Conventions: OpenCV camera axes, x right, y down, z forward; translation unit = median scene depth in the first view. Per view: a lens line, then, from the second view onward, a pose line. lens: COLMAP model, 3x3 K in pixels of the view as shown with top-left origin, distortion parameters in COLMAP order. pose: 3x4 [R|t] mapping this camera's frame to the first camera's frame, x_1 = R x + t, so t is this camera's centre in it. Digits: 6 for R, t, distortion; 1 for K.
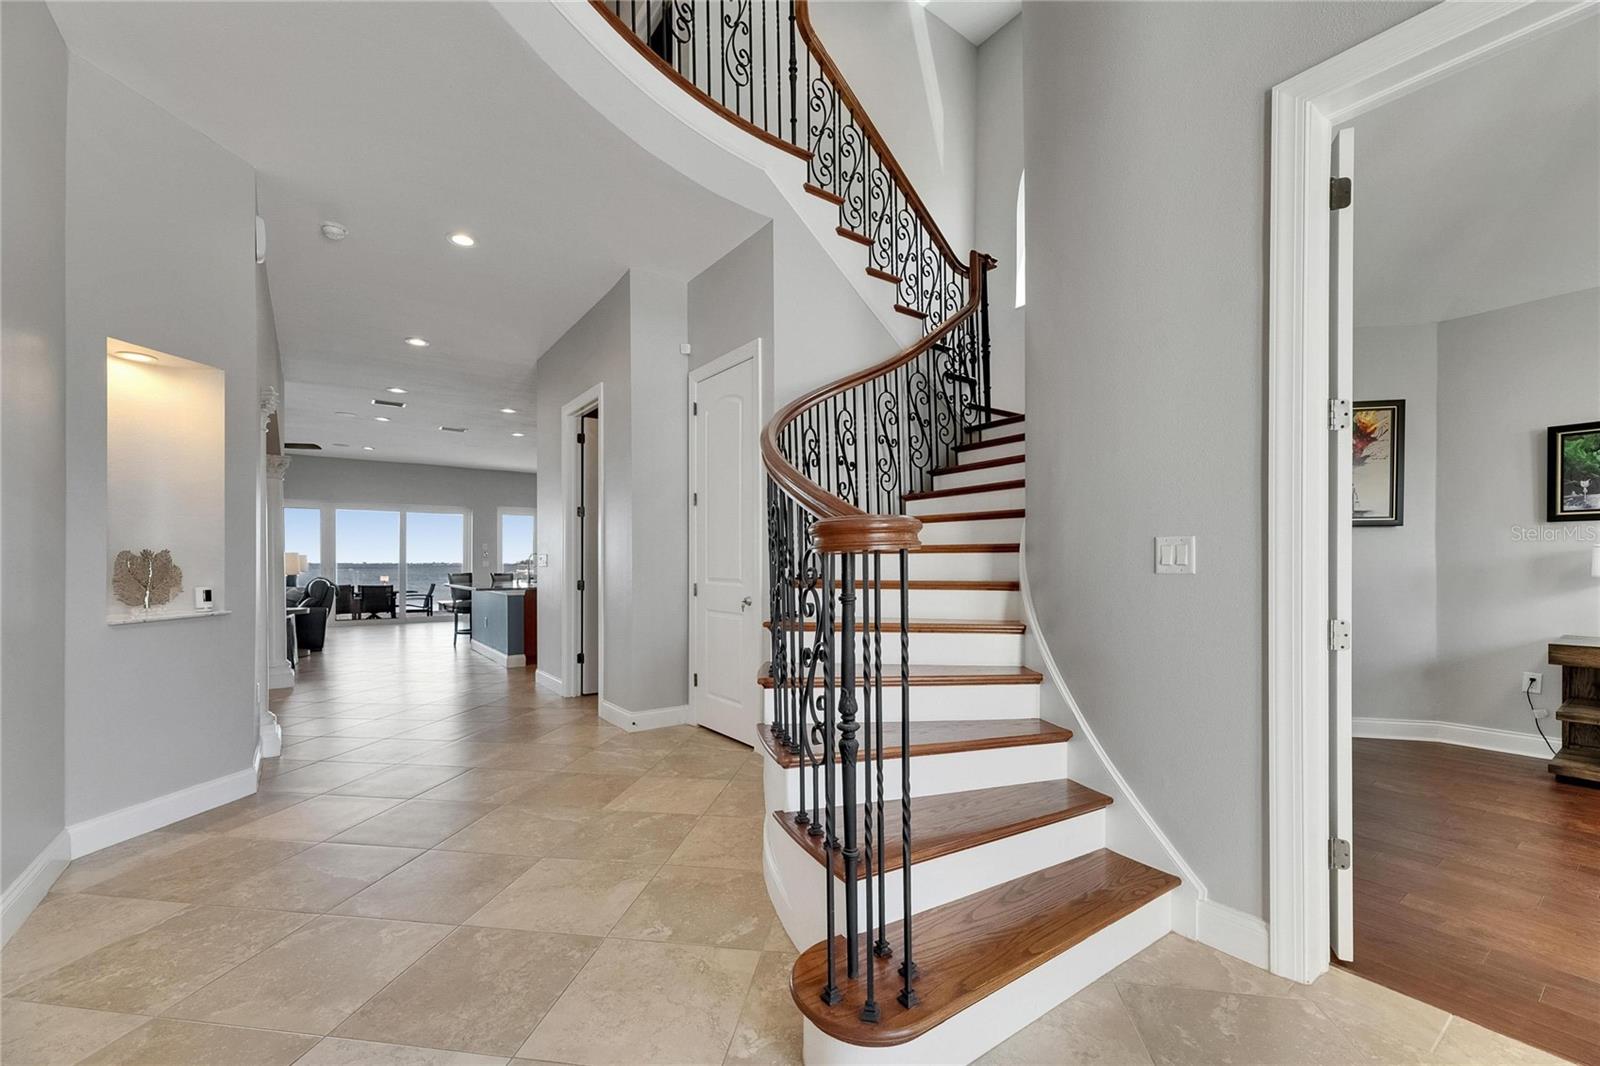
lens RADIAL K [[642.7, 0, 799.9], [0, 642.7, 567.6], [0, 0, 1]] dist [0.000260, -0.002548]
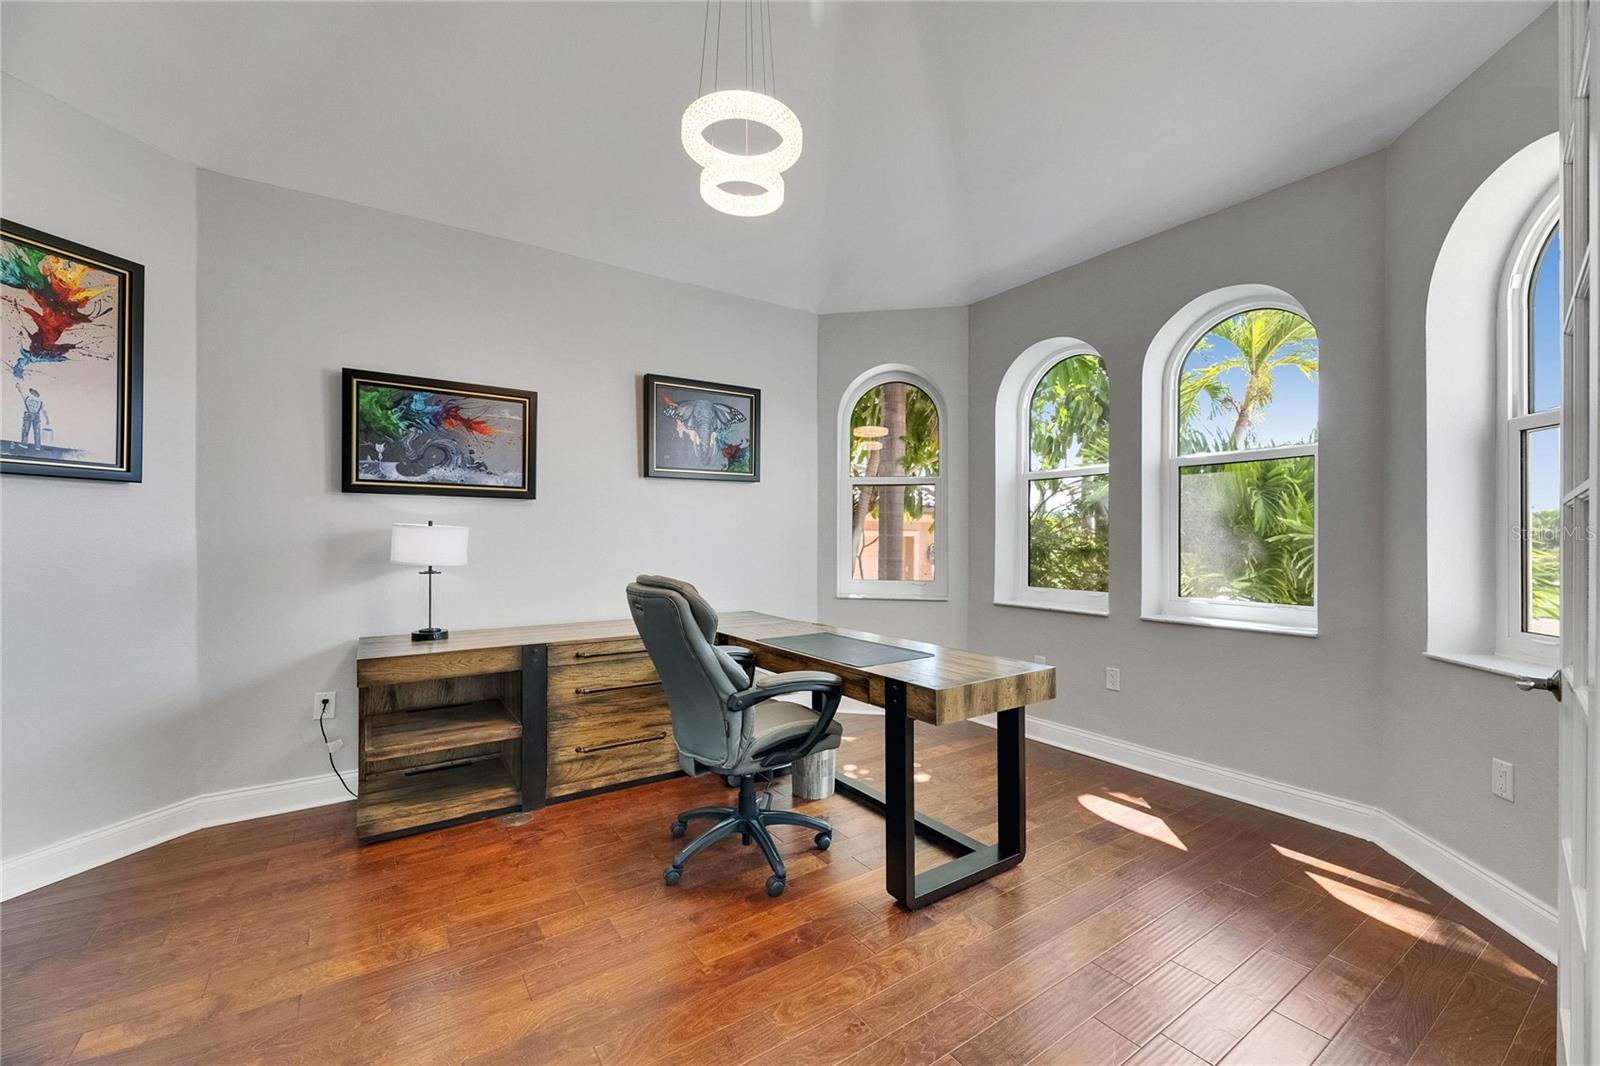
lens RADIAL K [[652.8, 0, 820.0], [0, 652.8, 542.5], [0, 0, 1]] dist [0.000654, -0.001114]
pose [[0.026116, -0.002707, 0.999655, 0.413249], [0.000306, 0.999996, 0.002700, -0.013540], [-0.999659, 0.000236, 0.026117, 0.418179]]
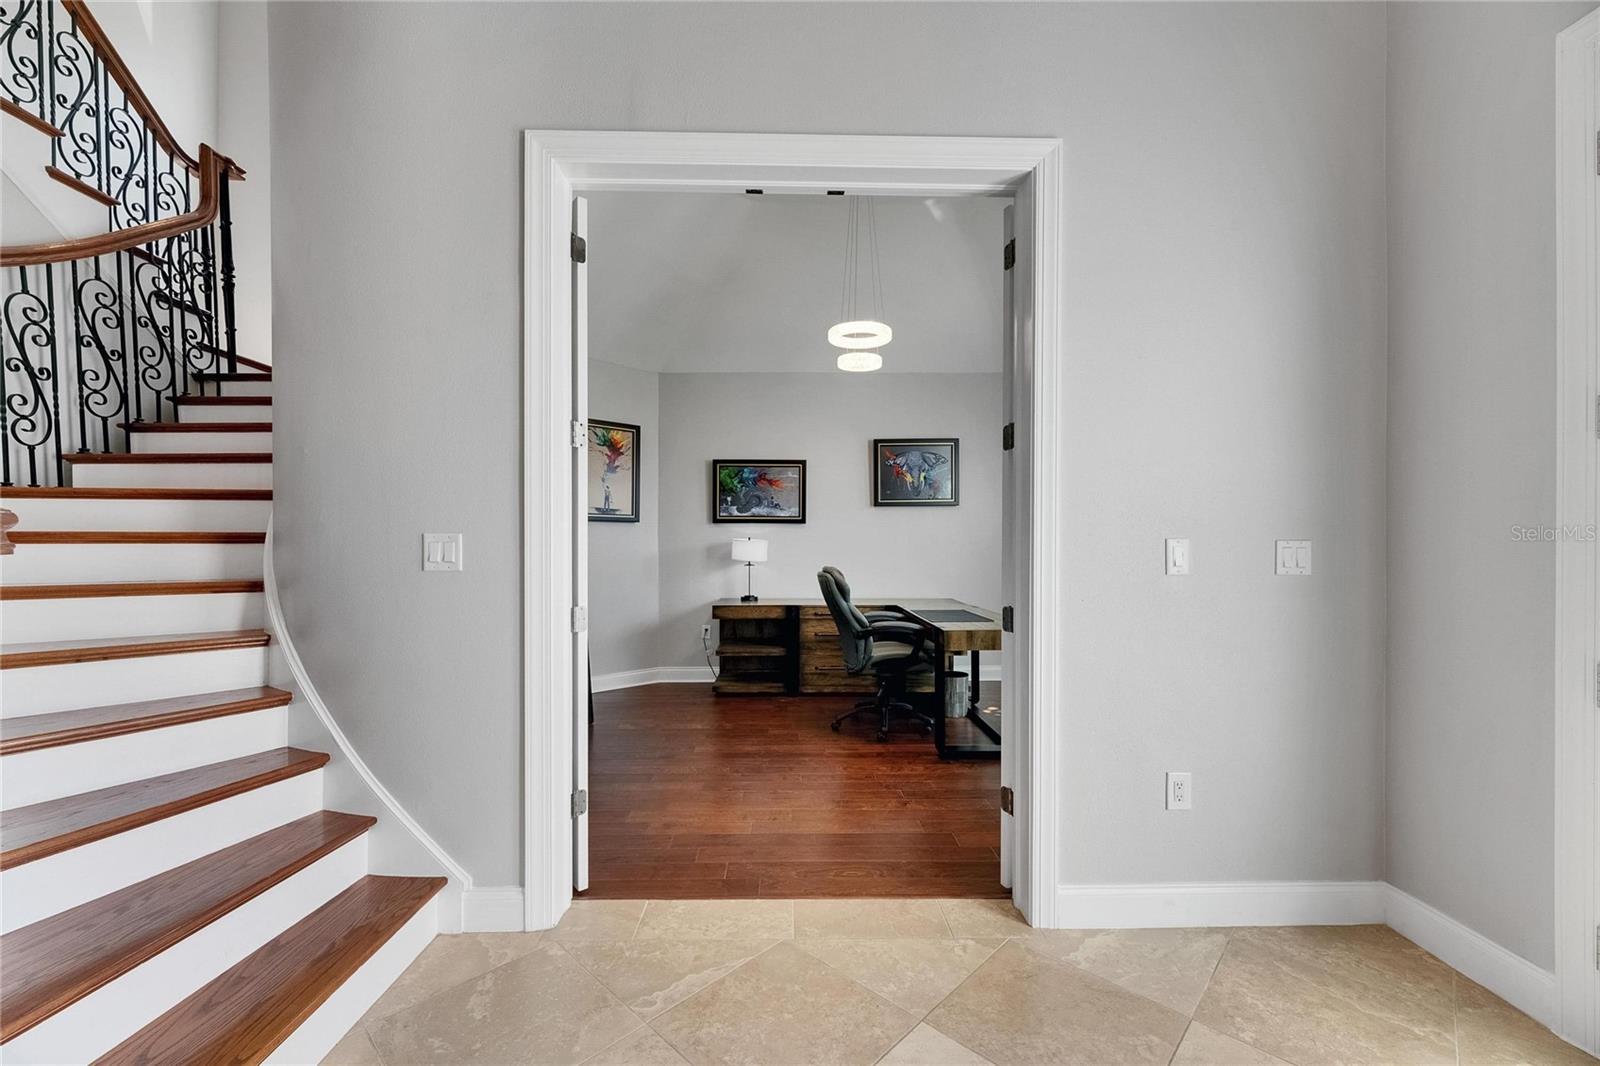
lens RADIAL K [[642.7, 0, 790.9], [0, 642.7, 545.7], [0, 0, 1]] dist [0.000260, -0.002548]
pose [[0.574098, 0.000765, 0.818786, 0.051438], [0.000452, 0.999999, -0.001251, -0.017154], [-0.818787, 0.001089, 0.574097, -0.005033]]
